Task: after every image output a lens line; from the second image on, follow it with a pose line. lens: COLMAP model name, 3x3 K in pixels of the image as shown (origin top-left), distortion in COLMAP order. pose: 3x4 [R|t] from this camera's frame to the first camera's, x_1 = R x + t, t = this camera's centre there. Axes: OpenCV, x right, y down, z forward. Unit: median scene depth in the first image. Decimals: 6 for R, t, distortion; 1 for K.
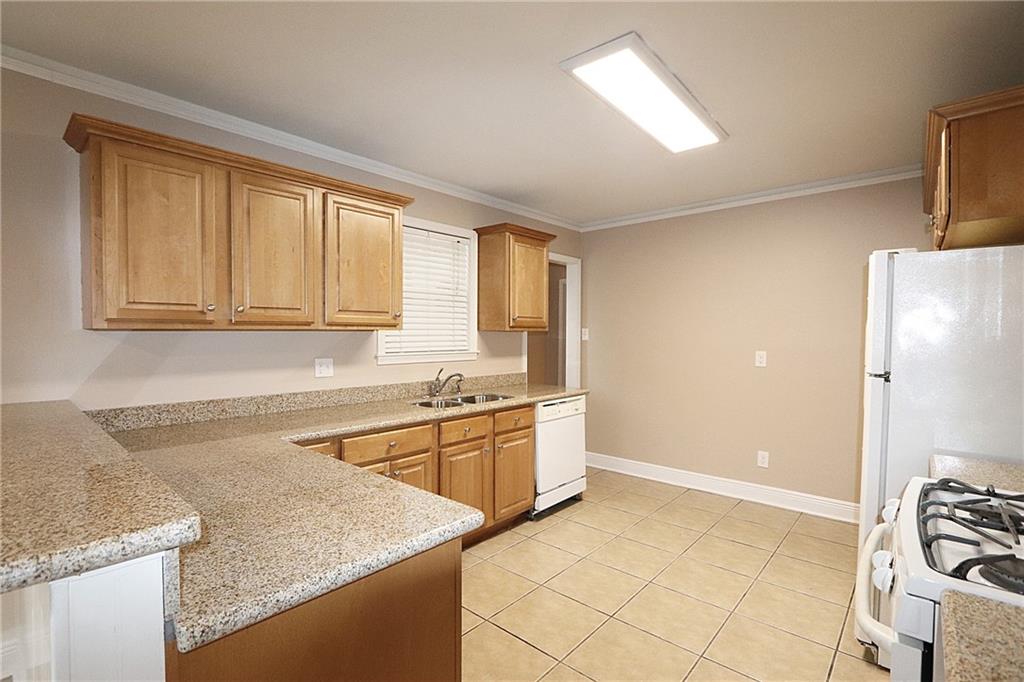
lens RADIAL K [[474.3, 0, 504.0], [0, 474.3, 343.6], [0, 0, 1]] dist [-0.014350, 0.000402]
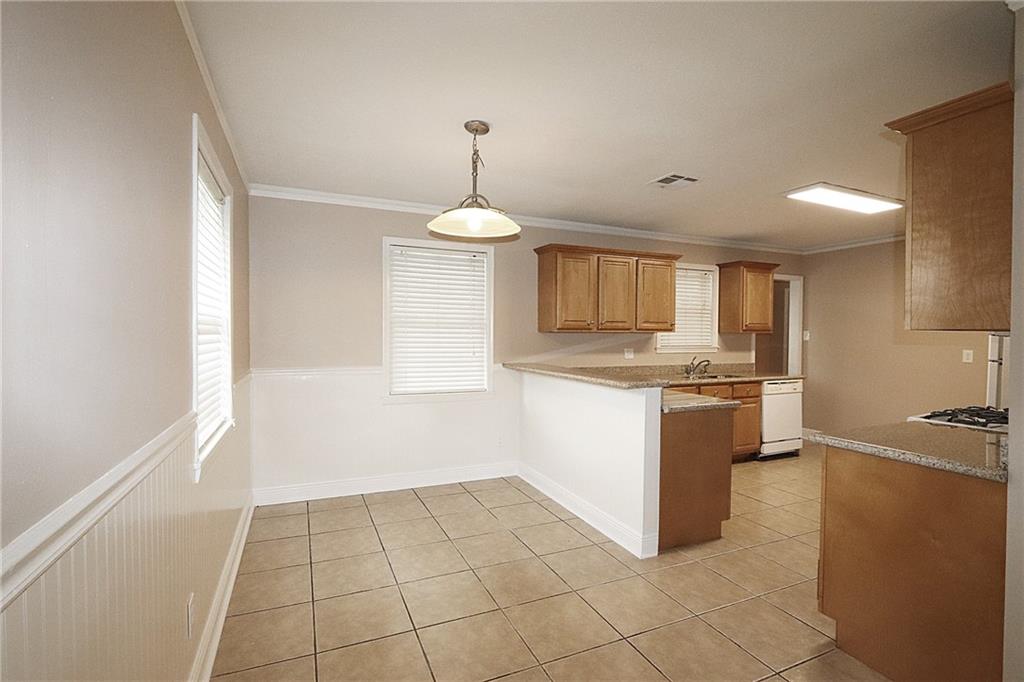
lens RADIAL K [[474.3, 0, 504.4], [0, 474.3, 342.0], [0, 0, 1]] dist [-0.014350, 0.000402]
pose [[0.909086, 0.010551, -0.416475, -0.052481], [-0.012492, 0.999920, -0.001934, 0.013881], [0.416421, 0.006960, 0.909145, -0.681161]]
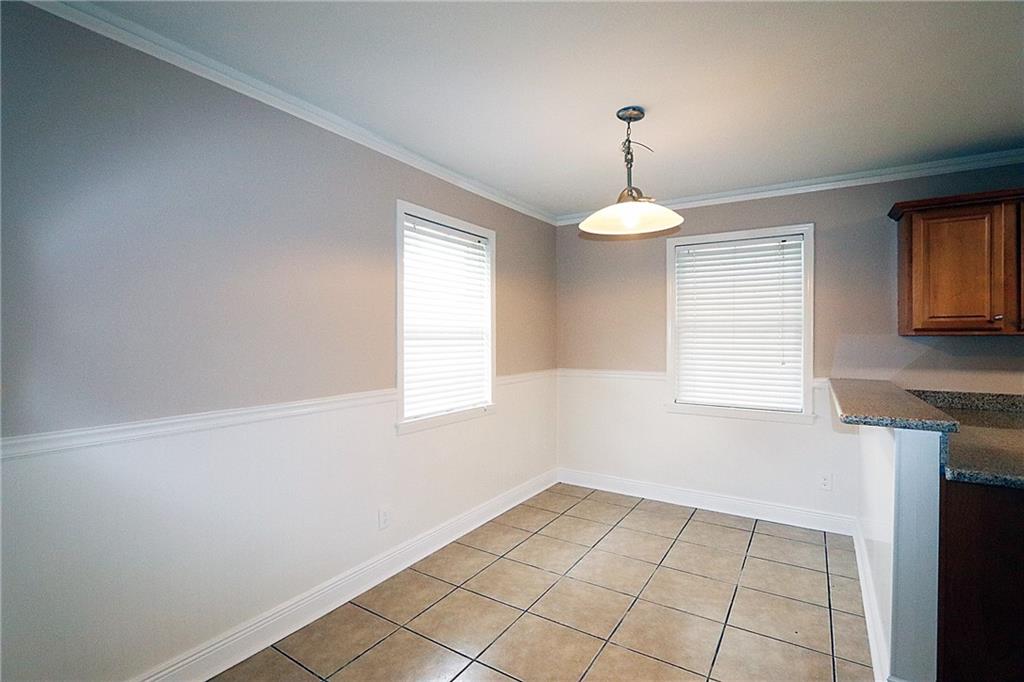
lens RADIAL K [[474.3, 0, 500.1], [0, 474.3, 340.7], [0, 0, 1]] dist [-0.014350, 0.000402]
pose [[0.151615, 0.004199, -0.988431, 0.248470], [-0.020219, 0.999795, 0.001146, 0.006271], [0.988233, 0.019811, 0.151669, -0.305107]]
